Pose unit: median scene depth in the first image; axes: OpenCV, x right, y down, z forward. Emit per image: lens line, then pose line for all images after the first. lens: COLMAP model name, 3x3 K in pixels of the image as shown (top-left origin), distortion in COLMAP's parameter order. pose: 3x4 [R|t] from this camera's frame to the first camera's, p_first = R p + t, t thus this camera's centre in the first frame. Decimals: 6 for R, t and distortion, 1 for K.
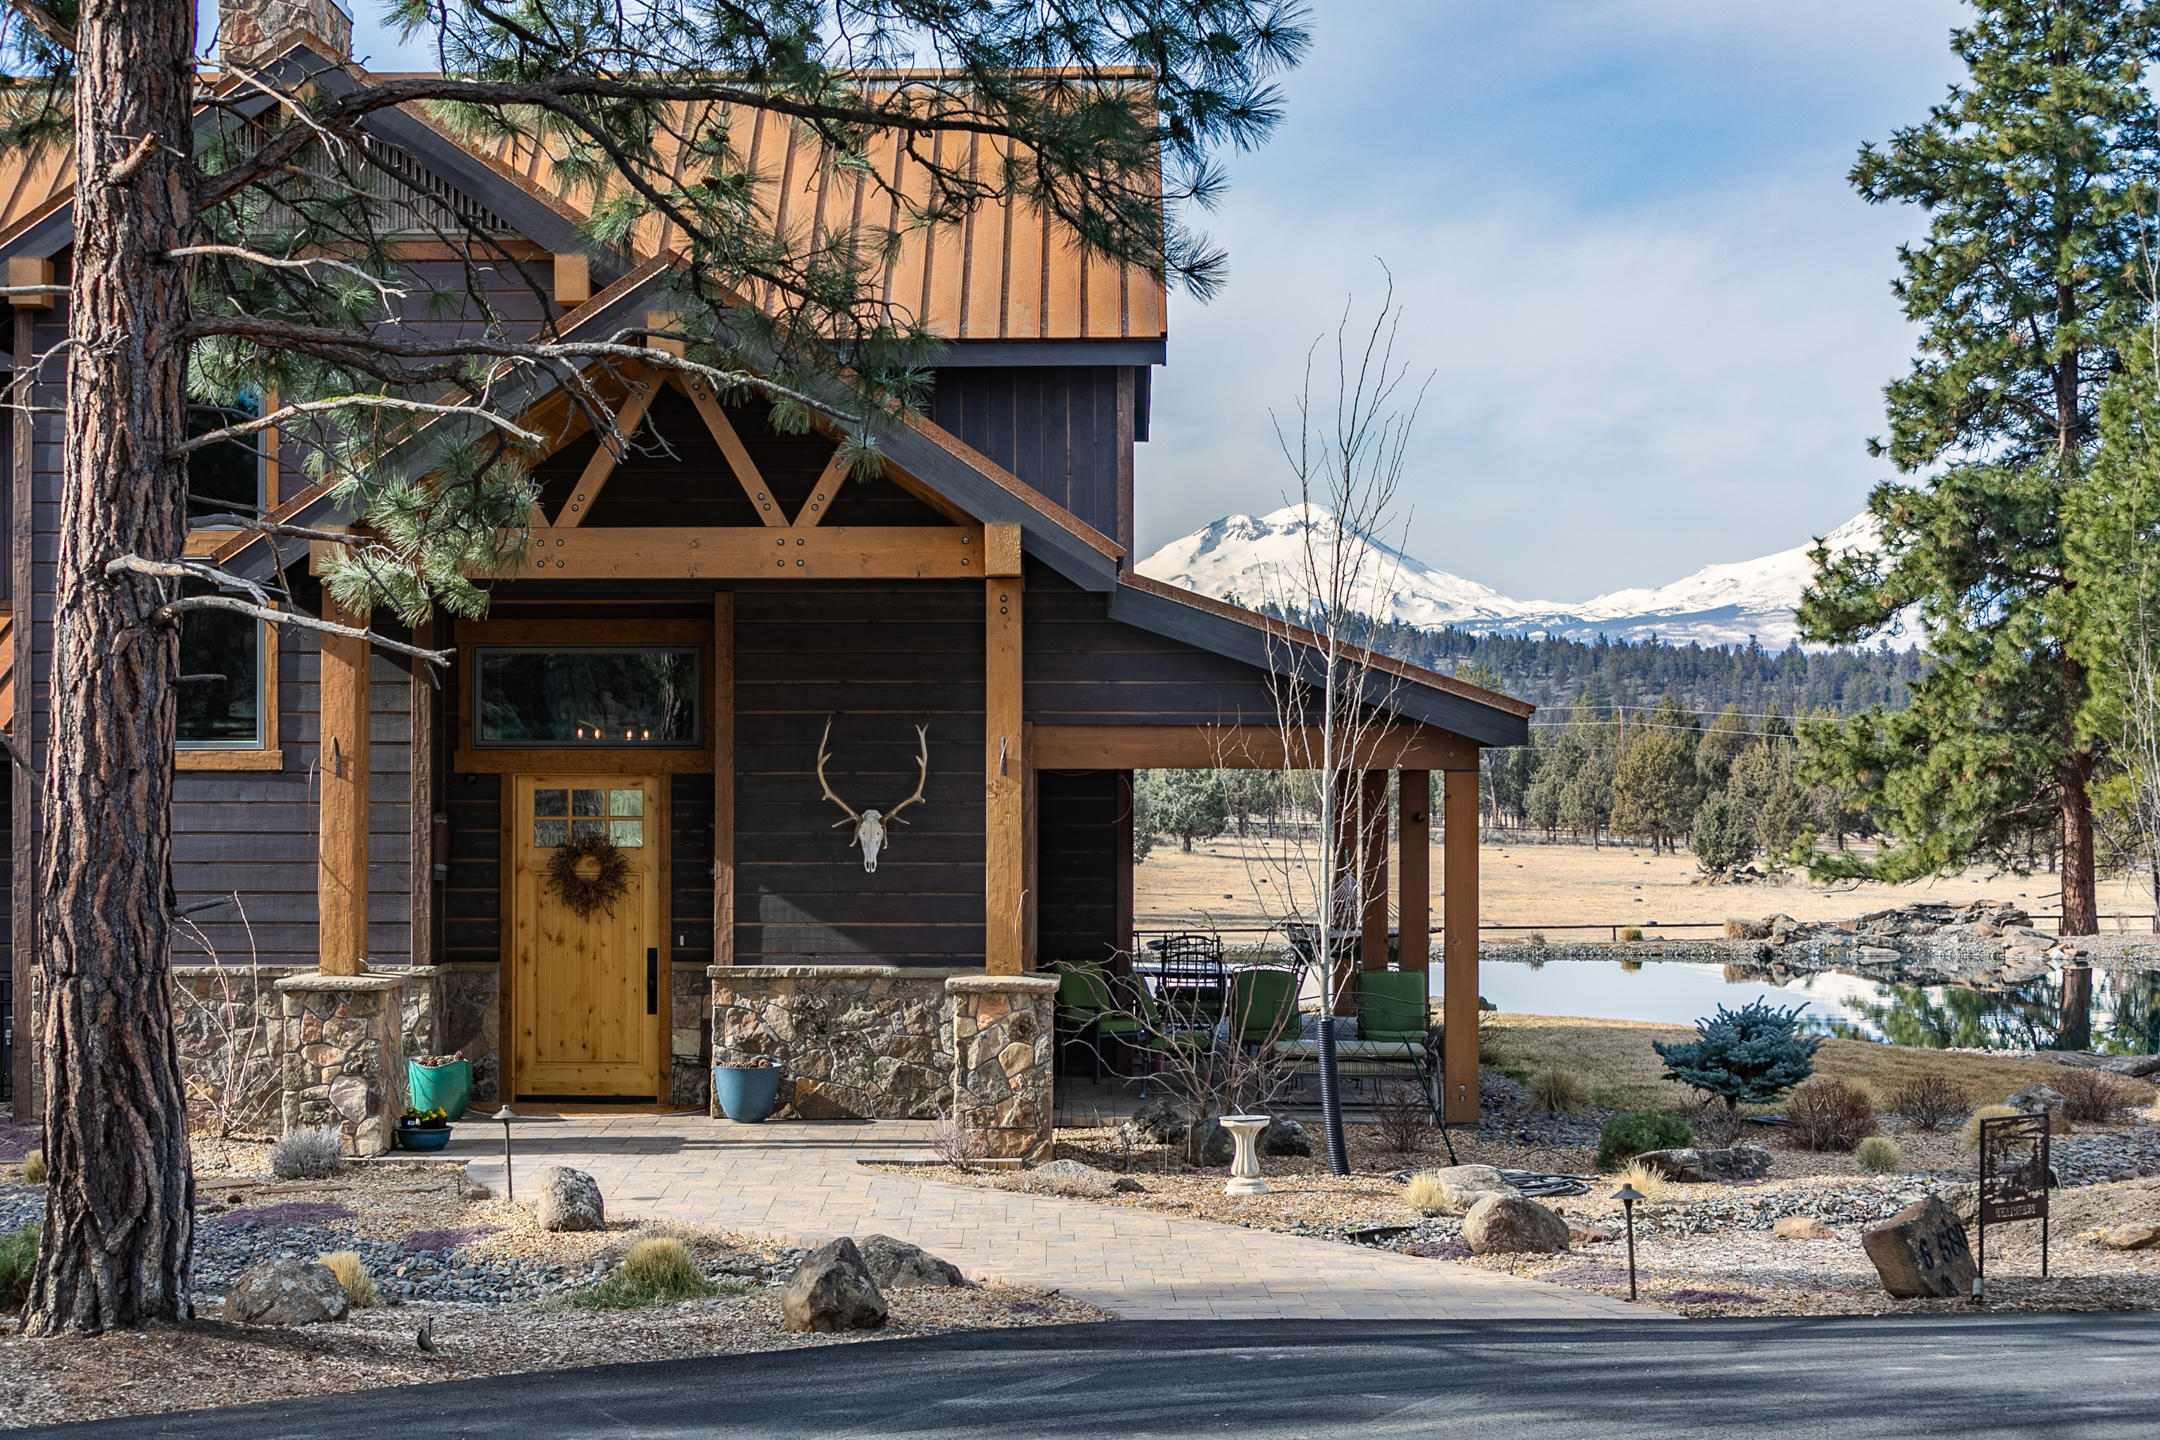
lens RADIAL K [[4358.7, 0, 1079.3], [0, 4358.7, 721.1], [0, 0, 1]] dist [0.269379, 0.000000]
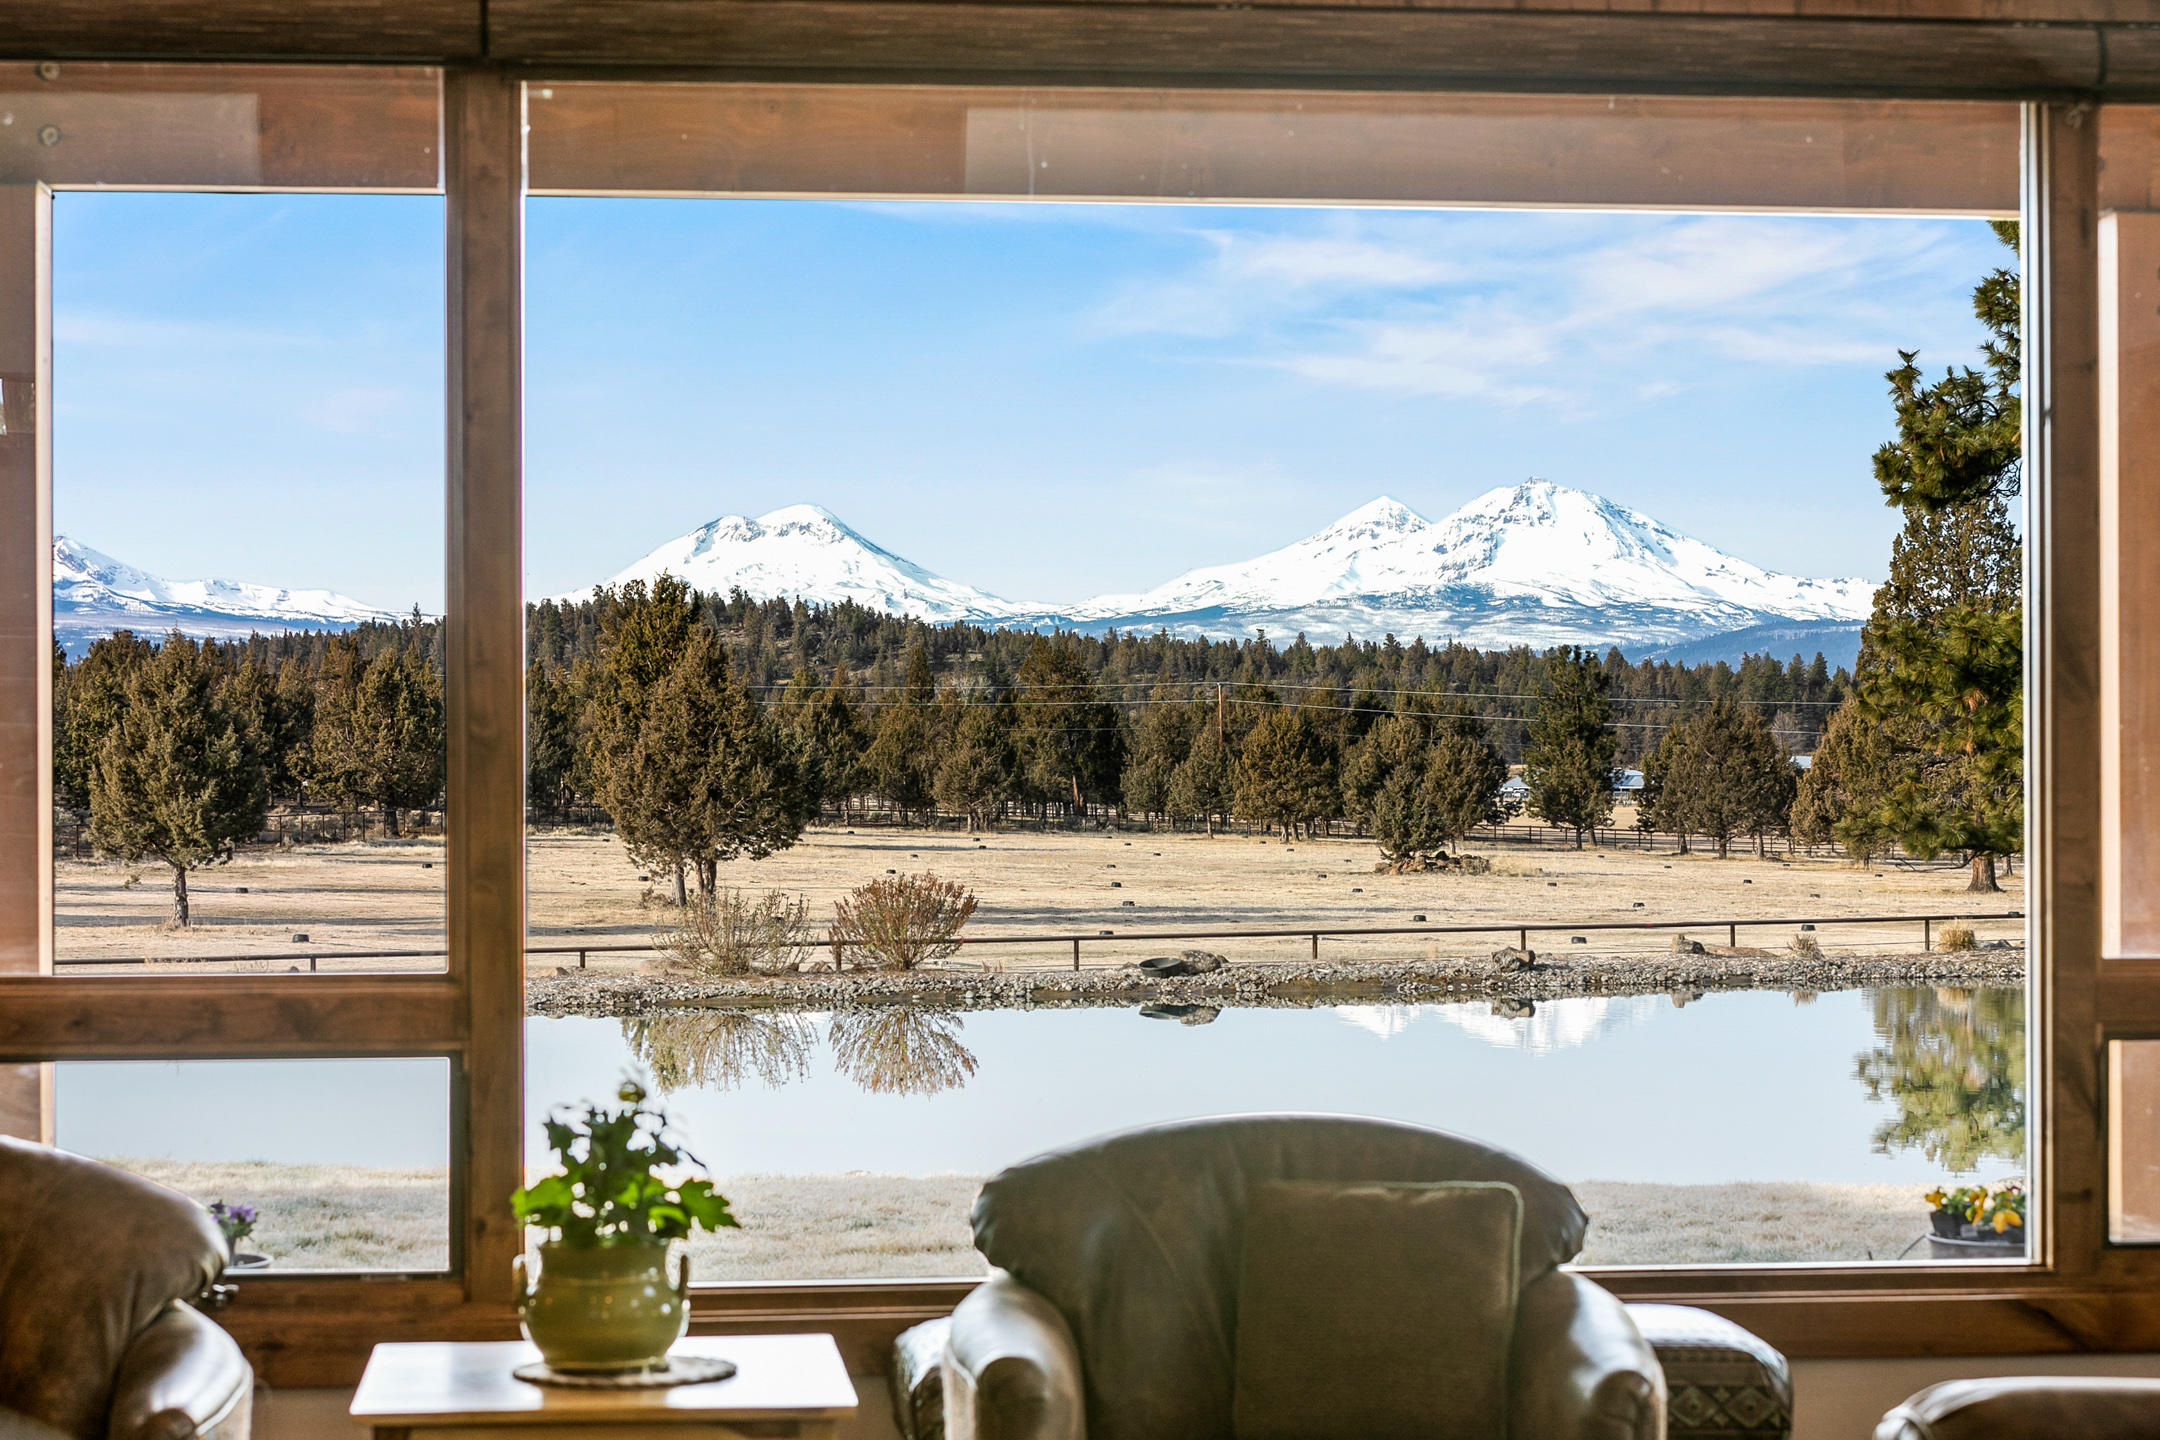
lens RADIAL K [[4358.7, 0, 1076.8], [0, 4358.7, 720.1], [0, 0, 1]] dist [0.269379, 0.000000]
pose [[0.993542, -0.002673, 0.113434, -0.016570], [0.002648, 0.999996, 0.000370, 0.006582], [-0.113435, -0.000067, 0.993545, 0.147336]]
